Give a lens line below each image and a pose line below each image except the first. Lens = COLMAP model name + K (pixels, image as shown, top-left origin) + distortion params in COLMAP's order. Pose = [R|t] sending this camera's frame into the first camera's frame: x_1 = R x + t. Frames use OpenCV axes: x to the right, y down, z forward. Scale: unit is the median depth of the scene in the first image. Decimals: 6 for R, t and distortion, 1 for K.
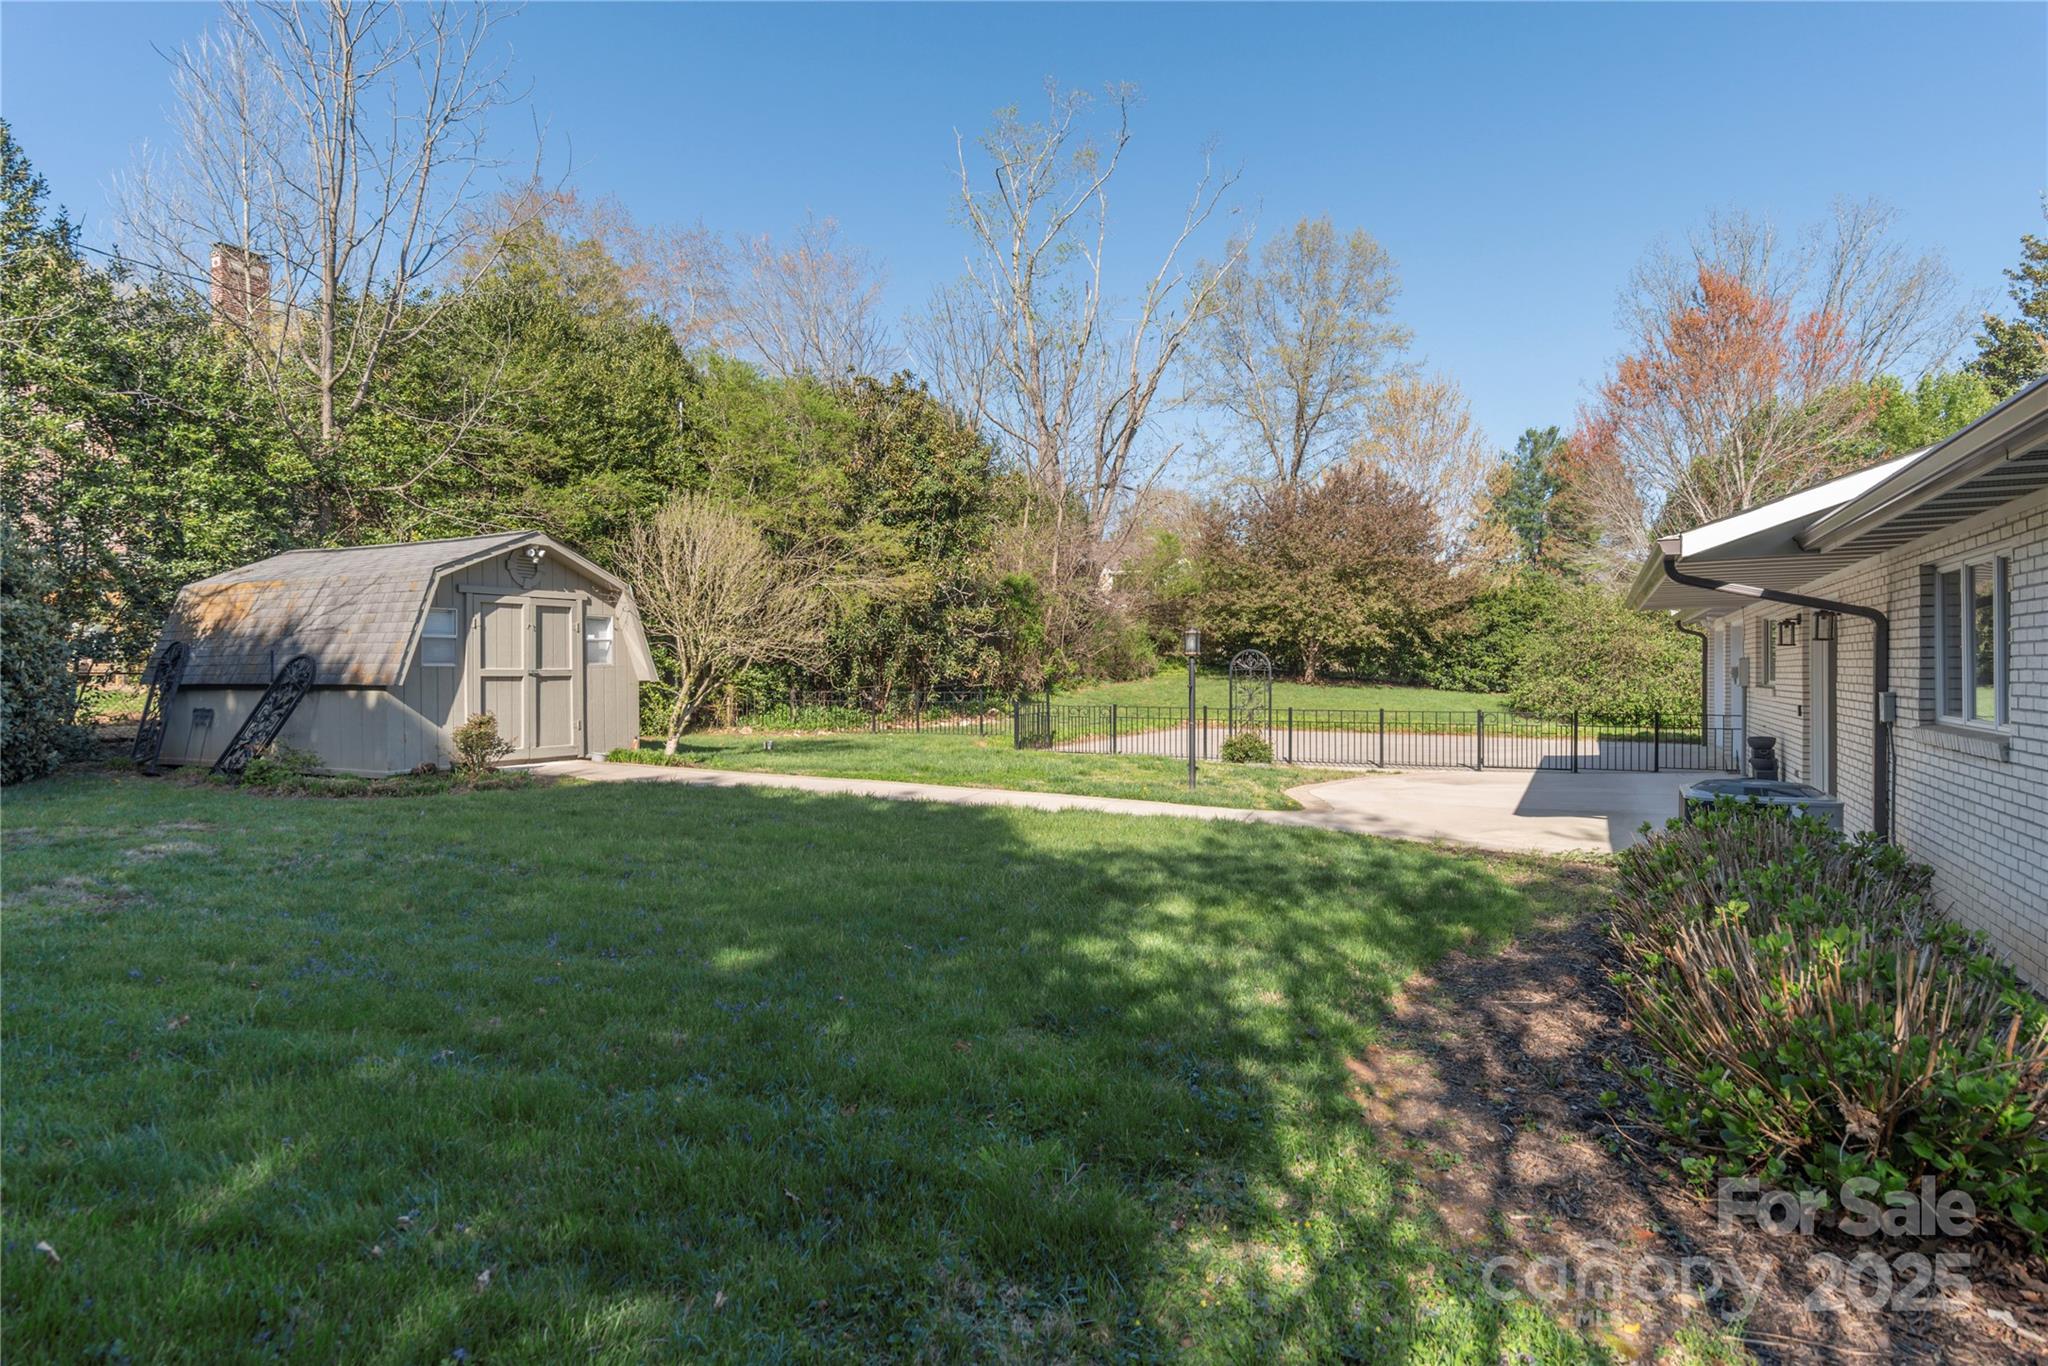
lens RADIAL K [[1152.3, 0, 1021.3], [0, 1152.3, 680.9], [0, 0, 1]] dist [0.004042, 0.000469]
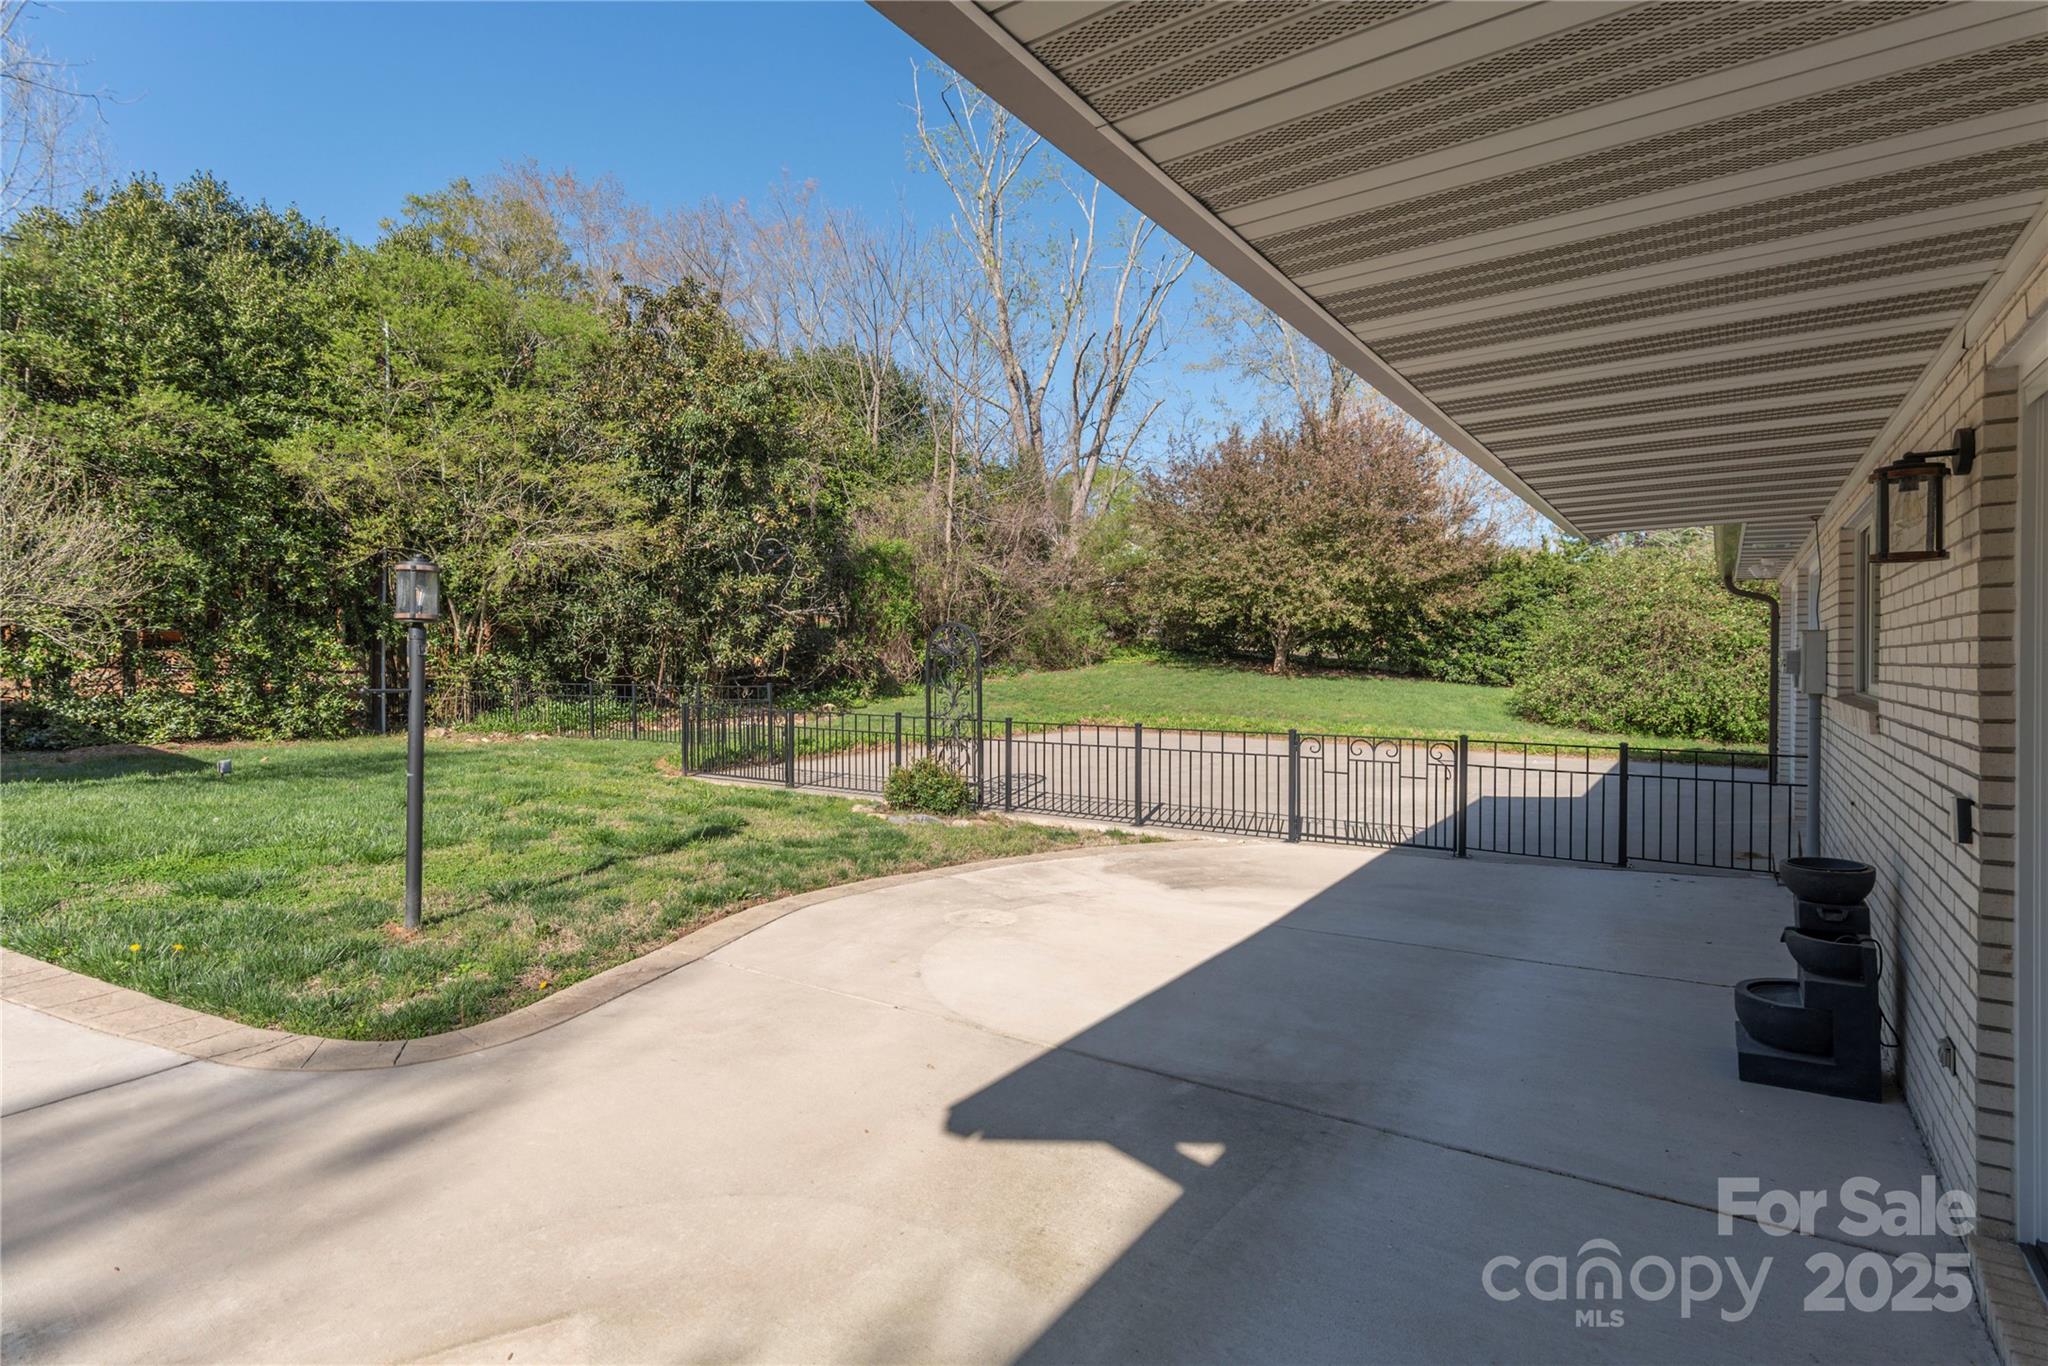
lens RADIAL K [[1004.2, 0, 1026.5], [0, 1004.2, 668.0], [0, 0, 1]] dist [0.003718, -0.000026]
pose [[0.989040, 0.004397, -0.147580, 0.192138], [-0.004160, 0.999990, 0.001914, -0.002387], [0.147587, -0.001279, 0.989048, 0.286887]]
